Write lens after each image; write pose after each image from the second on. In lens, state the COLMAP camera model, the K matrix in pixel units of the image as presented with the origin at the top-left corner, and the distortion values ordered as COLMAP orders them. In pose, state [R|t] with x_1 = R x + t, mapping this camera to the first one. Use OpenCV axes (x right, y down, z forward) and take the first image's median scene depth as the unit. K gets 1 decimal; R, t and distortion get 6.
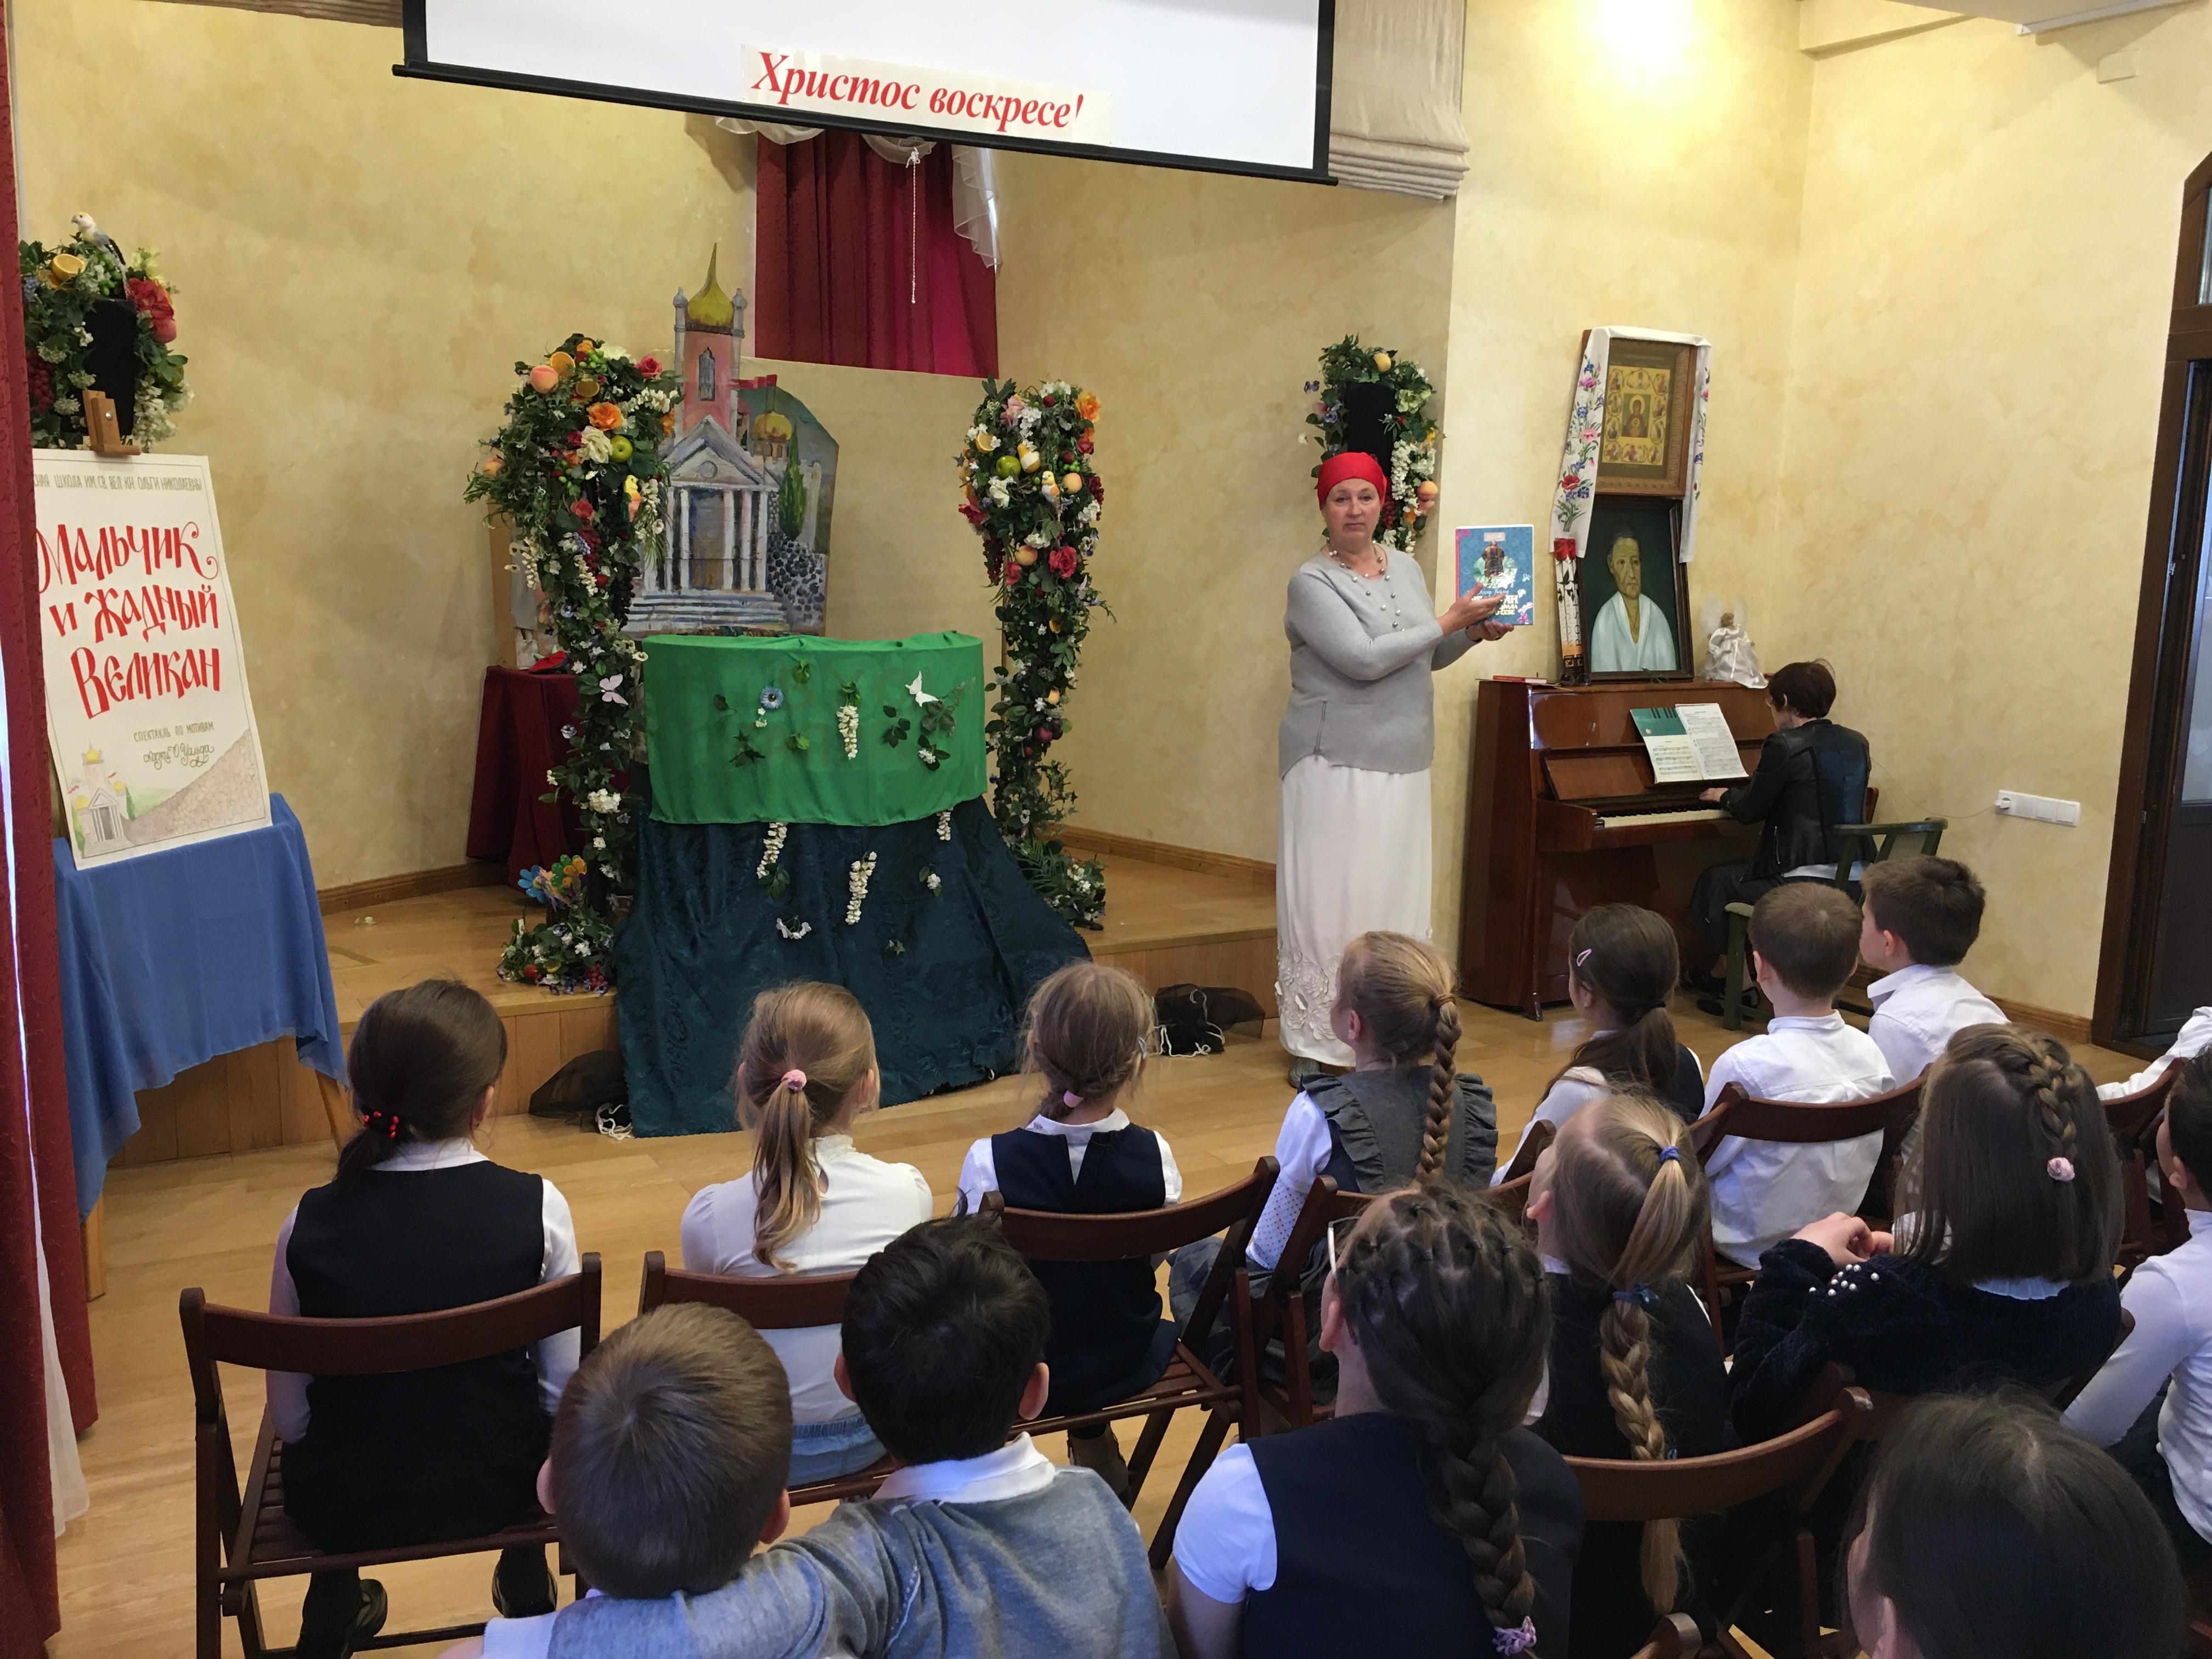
lens RADIAL K [[1873.7, 0, 1103.9], [0, 1873.7, 823.9], [0, 0, 1]] dist [0.089431, -0.115446]
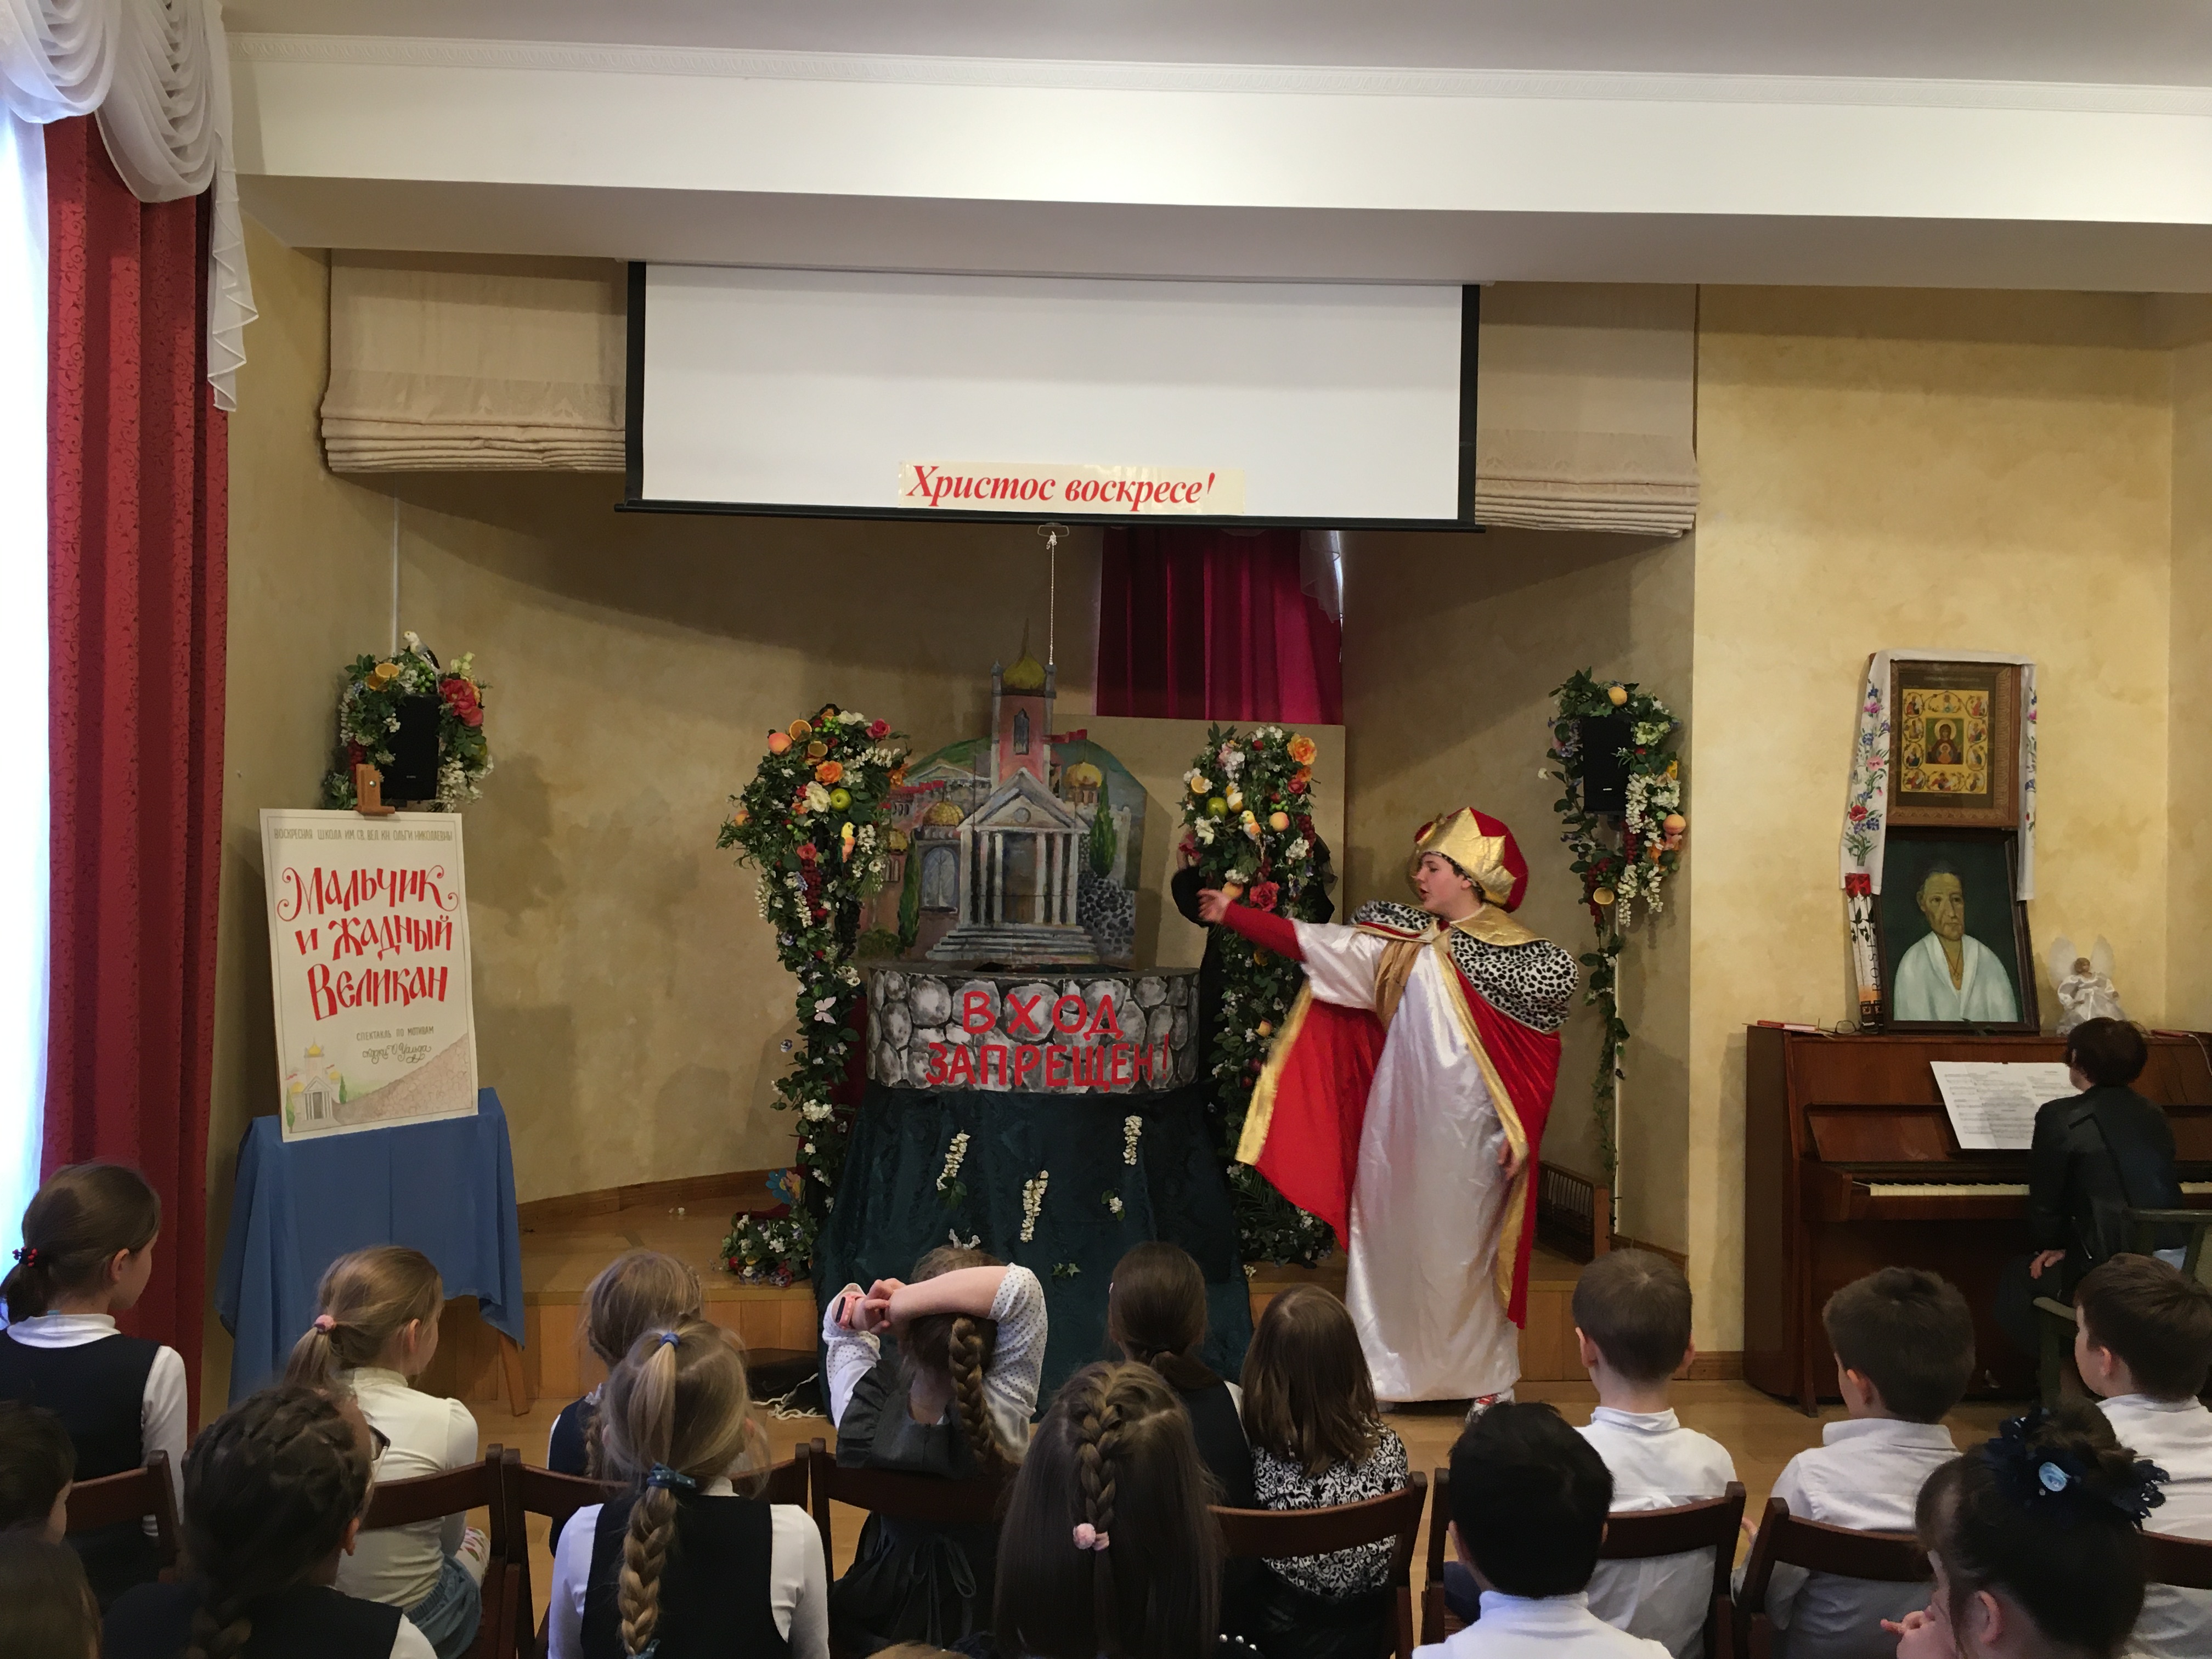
lens RADIAL K [[1880.9, 0, 1105.2], [0, 1880.9, 831.9], [0, 0, 1]] dist [0.095134, -0.133521]
pose [[0.923978, -0.013471, -0.382208, 0.270545], [-0.053645, 0.984934, -0.164401, 0.000075], [0.378664, 0.172407, 0.909335, 0.019577]]
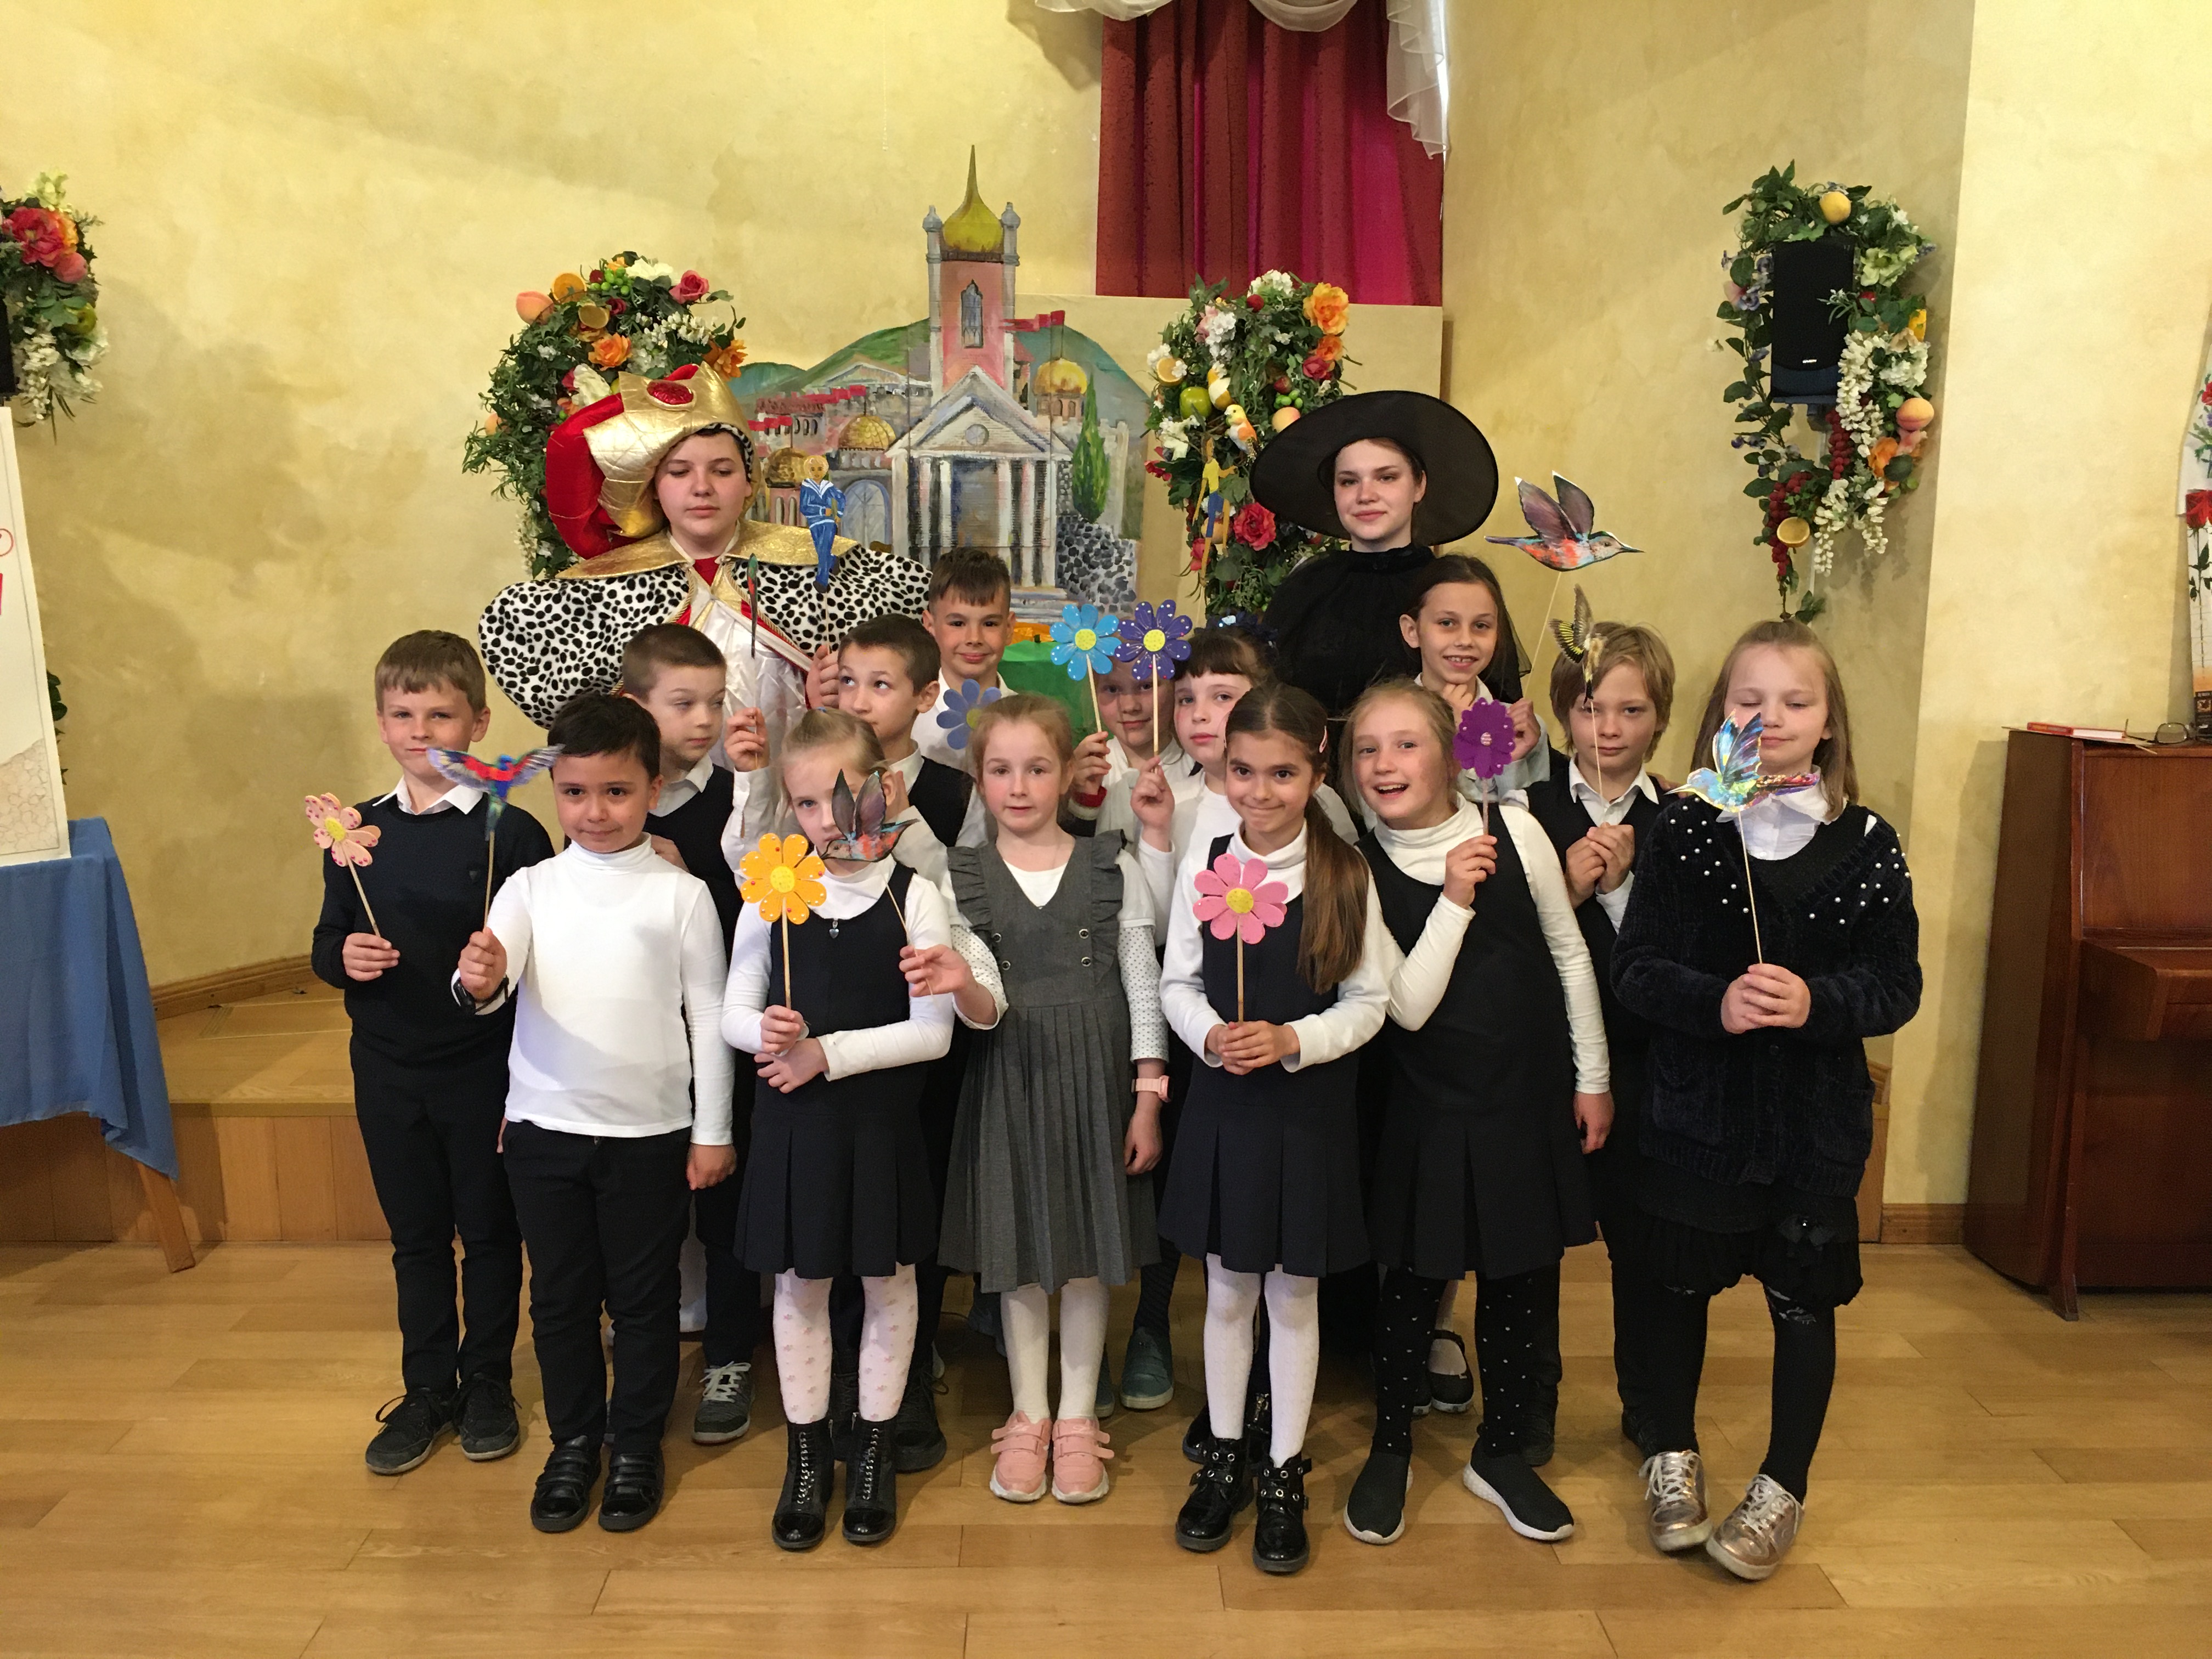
lens RADIAL K [[1873.7, 0, 1103.9], [0, 1873.7, 823.9], [0, 0, 1]] dist [0.089431, -0.115446]
pose [[0.883058, 0.057488, -0.465730, 0.232272], [-0.061117, 0.998104, 0.007320, -0.033842], [0.465267, 0.022000, 0.884897, 0.339449]]
